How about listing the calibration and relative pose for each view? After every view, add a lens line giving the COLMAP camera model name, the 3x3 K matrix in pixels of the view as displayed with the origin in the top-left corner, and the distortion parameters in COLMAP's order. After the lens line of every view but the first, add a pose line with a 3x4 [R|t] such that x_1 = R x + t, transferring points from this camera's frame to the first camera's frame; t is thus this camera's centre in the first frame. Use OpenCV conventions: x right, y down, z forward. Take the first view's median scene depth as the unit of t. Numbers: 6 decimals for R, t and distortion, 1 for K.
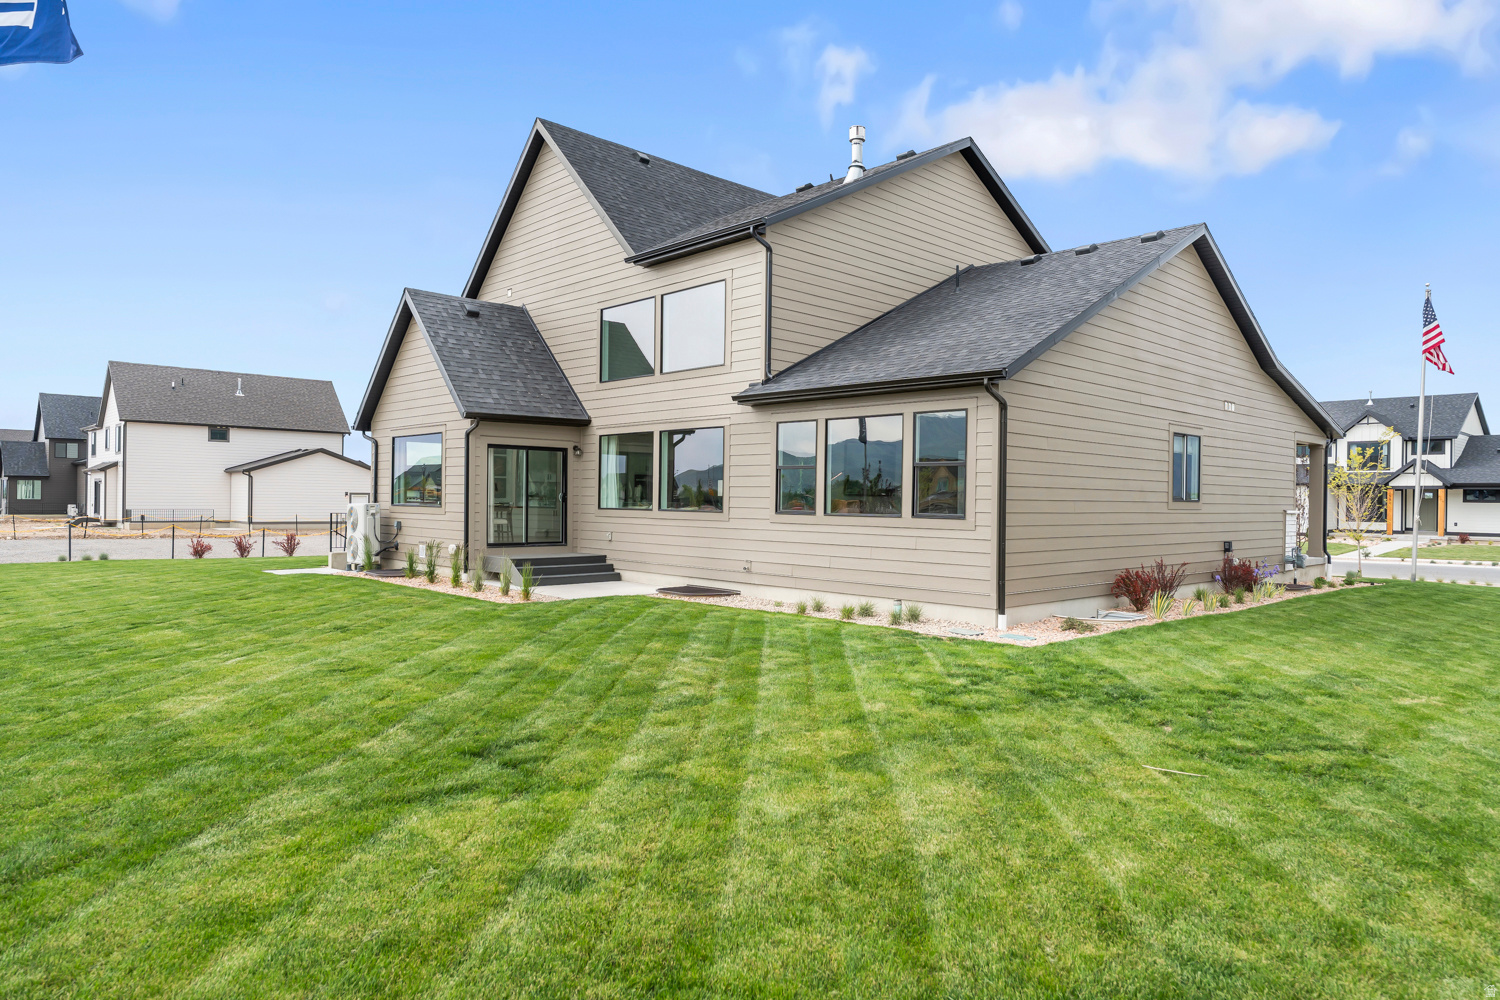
lens RADIAL K [[939.4, 0, 749.5], [0, 939.4, 498.5], [0, 0, 1]] dist [0.014067, -0.004488]
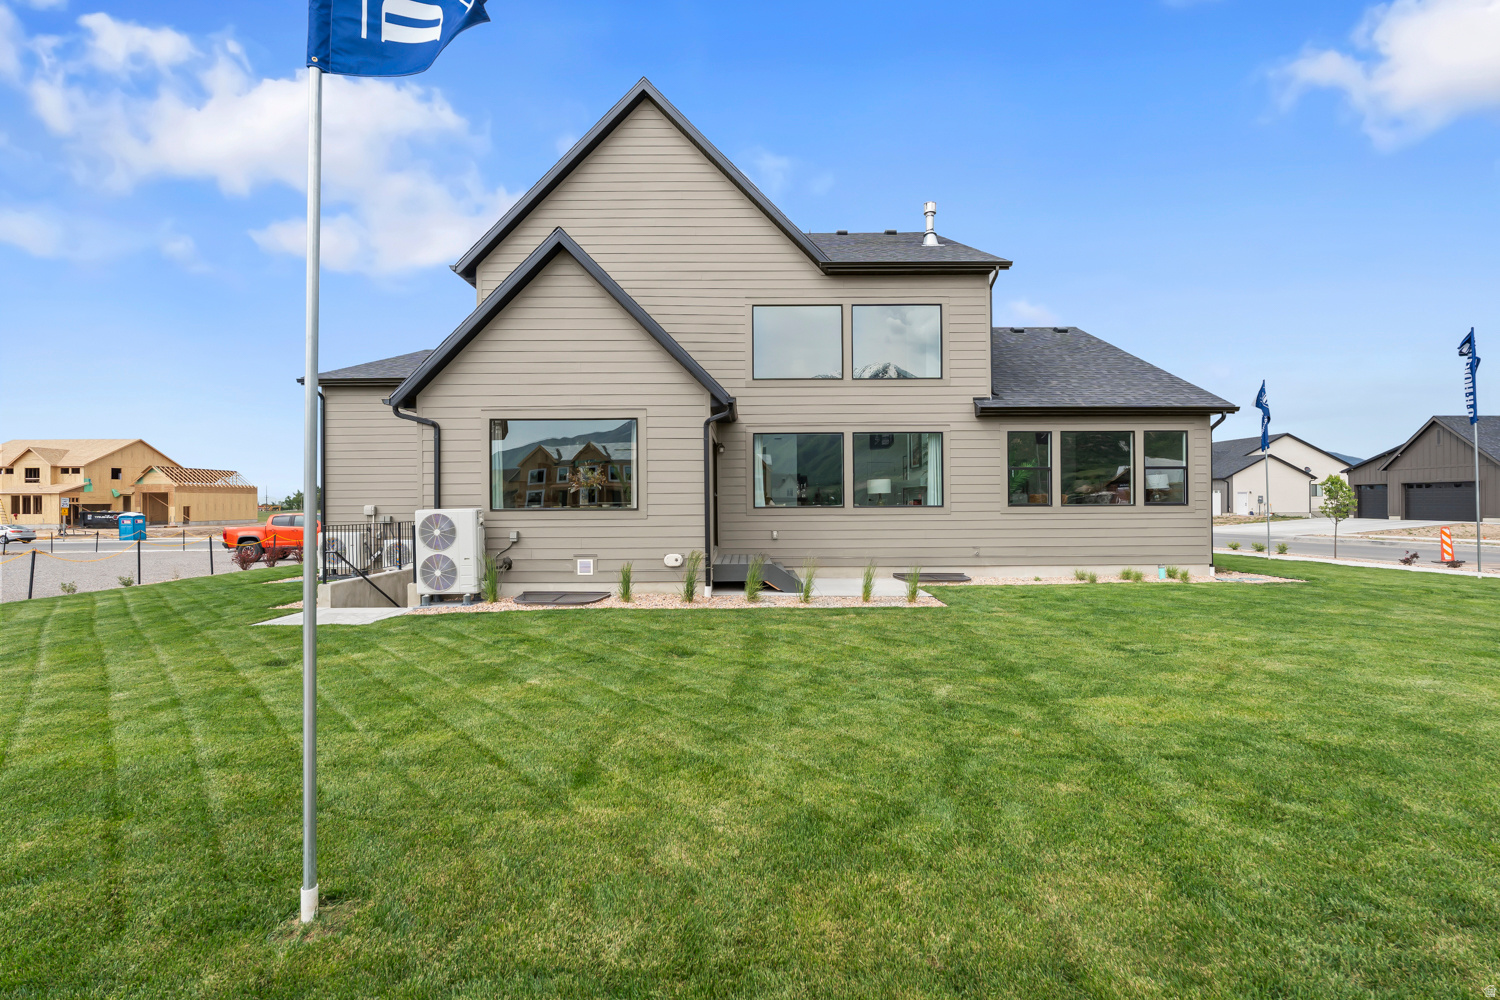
lens RADIAL K [[682.6, 0, 750.5], [0, 682.6, 498.3], [0, 0, 1]] dist [0.004236, 0.000189]
pose [[0.681336, -0.007156, 0.731936, -1.141383], [0.015071, 0.999877, -0.004253, 0.006564], [-0.731816, 0.013928, 0.681360, 0.864796]]
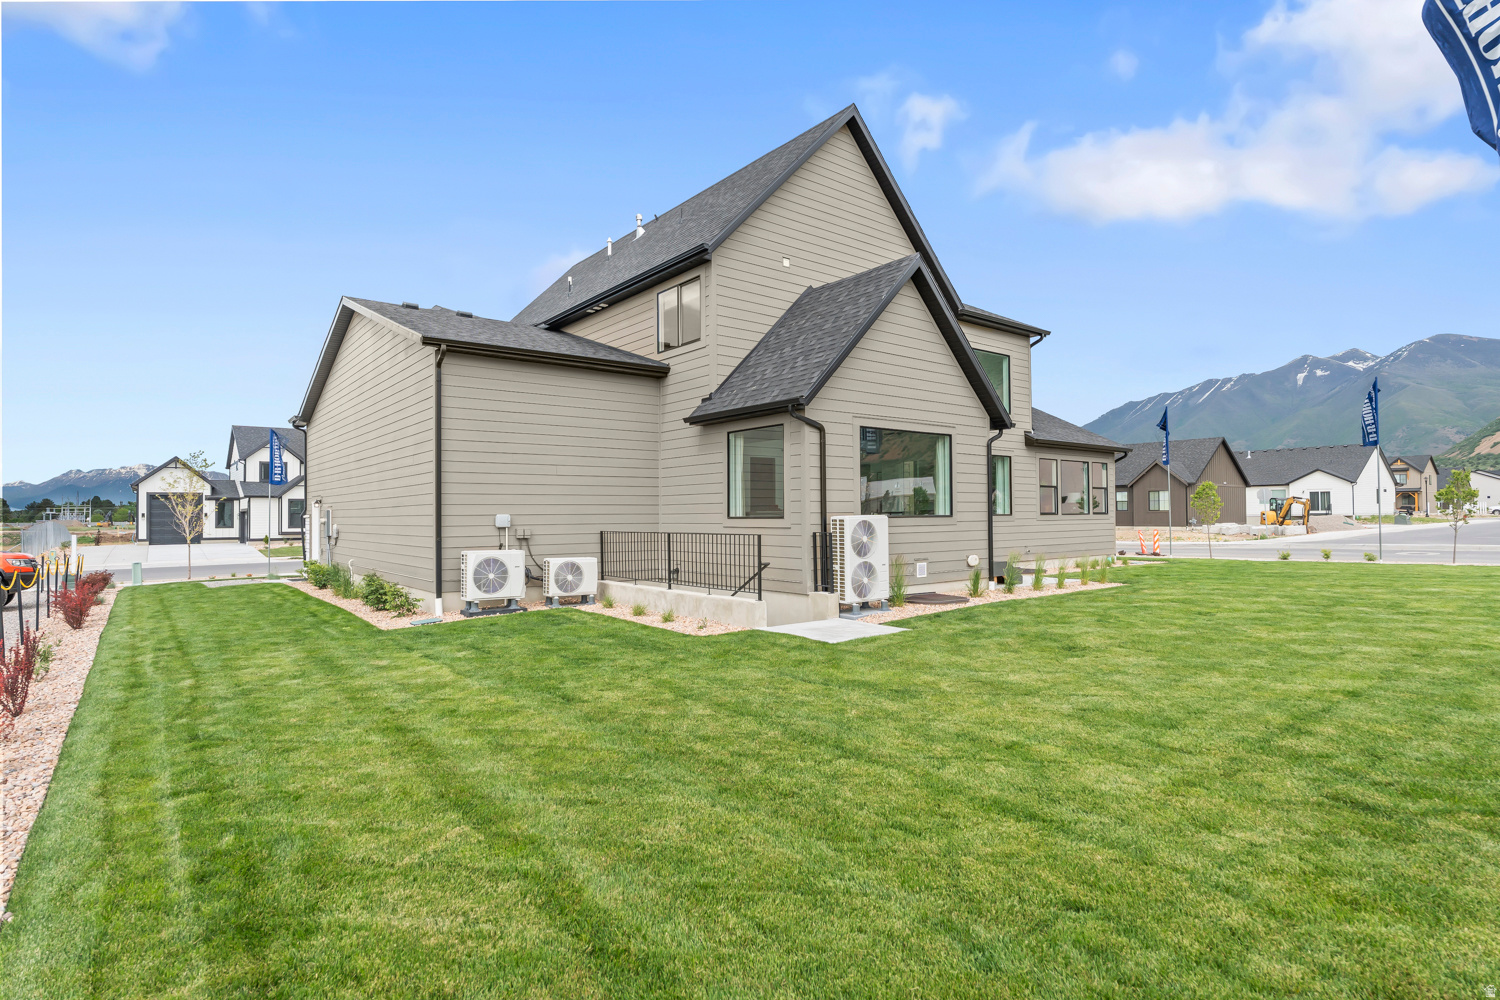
lens RADIAL K [[771.3, 0, 750.2], [0, 771.3, 499.2], [0, 0, 1]] dist [-0.006991, -0.000257]
pose [[0.093781, 0.010669, 0.995536, -1.788400], [0.009432, 0.999888, -0.011604, -0.000032], [-0.995548, 0.010478, 0.093669, 1.845359]]
